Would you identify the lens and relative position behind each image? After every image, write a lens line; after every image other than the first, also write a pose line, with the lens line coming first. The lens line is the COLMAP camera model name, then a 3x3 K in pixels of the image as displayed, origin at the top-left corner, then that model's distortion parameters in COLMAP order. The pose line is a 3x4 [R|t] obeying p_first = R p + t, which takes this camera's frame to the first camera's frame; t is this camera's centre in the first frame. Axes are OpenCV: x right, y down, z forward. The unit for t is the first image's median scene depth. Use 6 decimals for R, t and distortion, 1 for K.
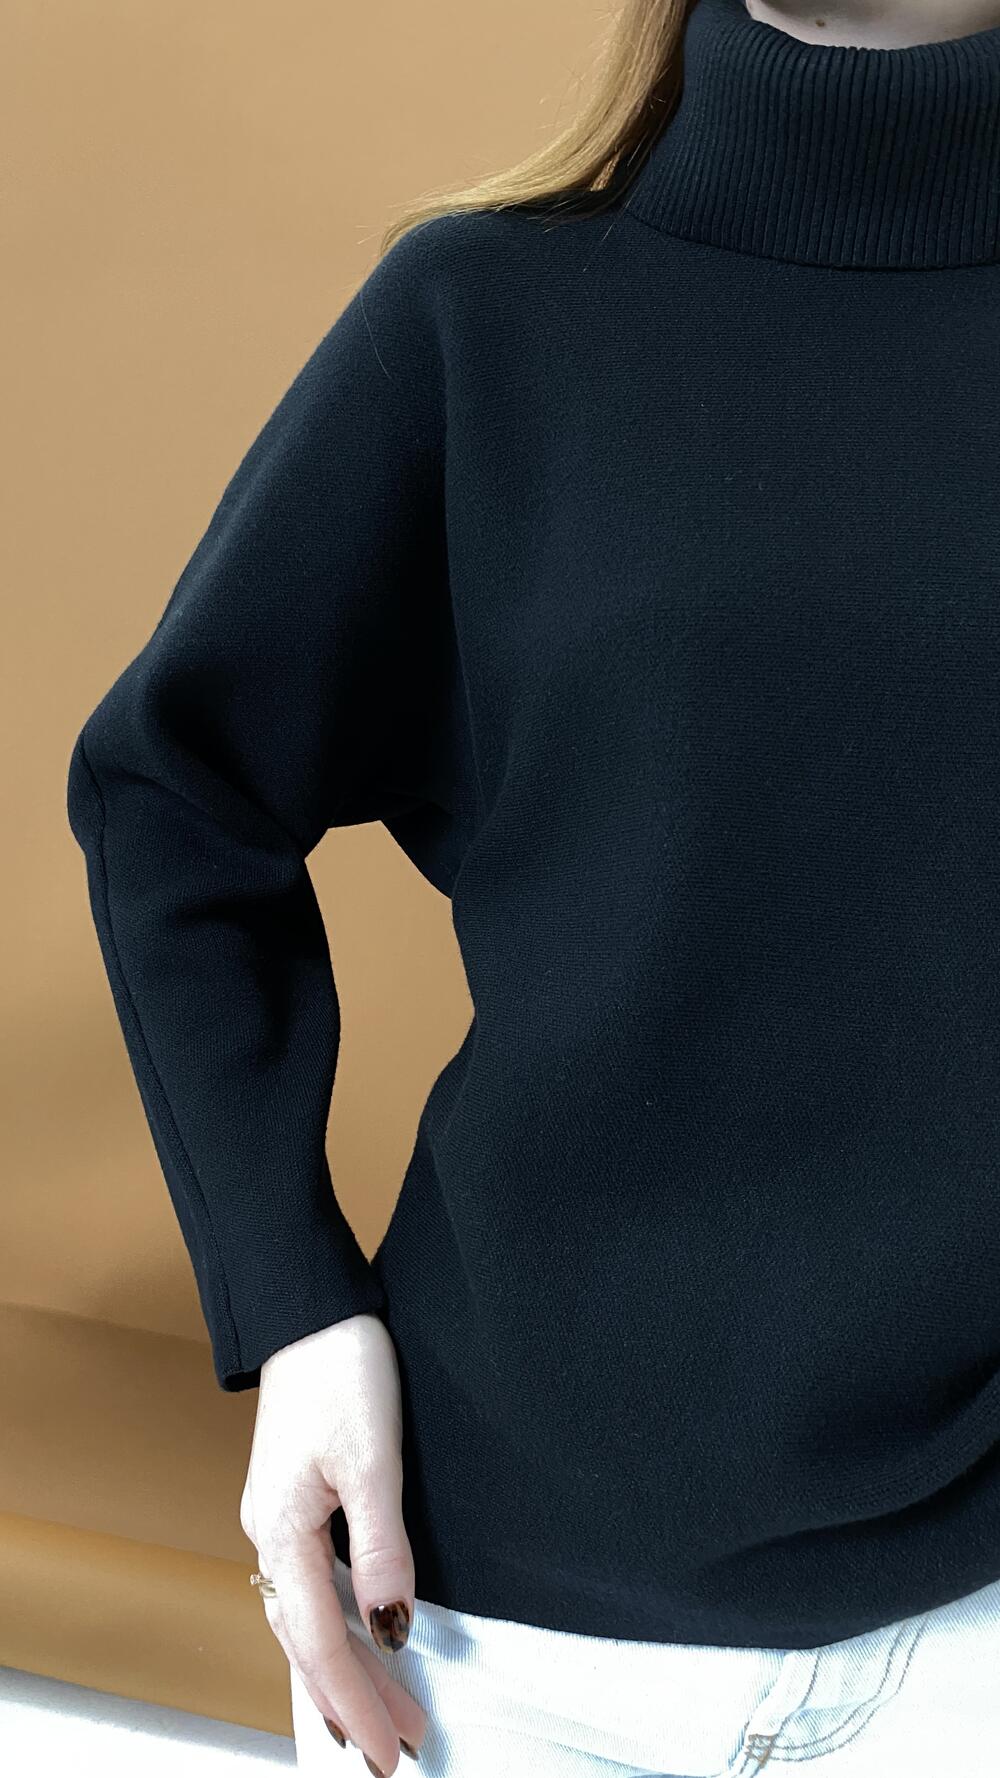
lens RADIAL K [[1354.1, 0, 500.0], [0, 1354.1, 889.0], [0, 0, 1]] dist [0.001914, 0.001146]
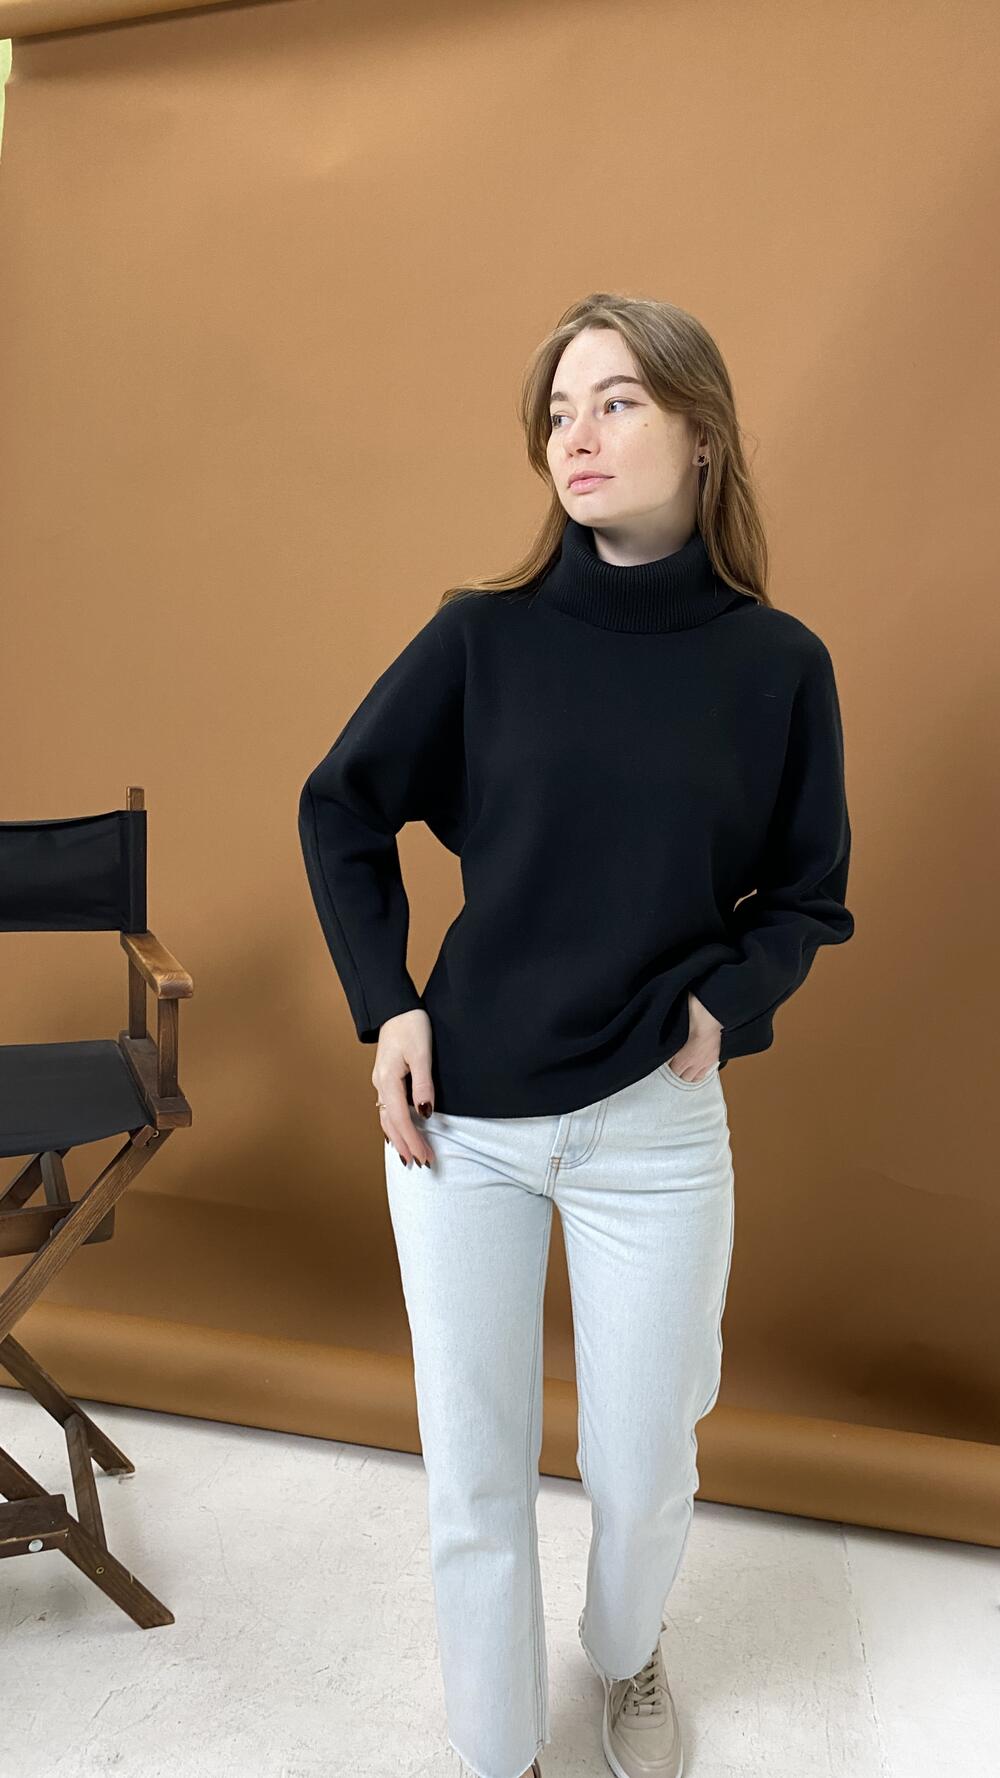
lens RADIAL K [[1354.1, 0, 500.0], [0, 1354.1, 889.0], [0, 0, 1]] dist [0.001914, 0.001146]
pose [[0.998951, 0.045795, 0.000798, 0.045031], [-0.045792, 0.998227, 0.038033, -0.033182], [0.000946, -0.038029, 0.999276, -1.636271]]
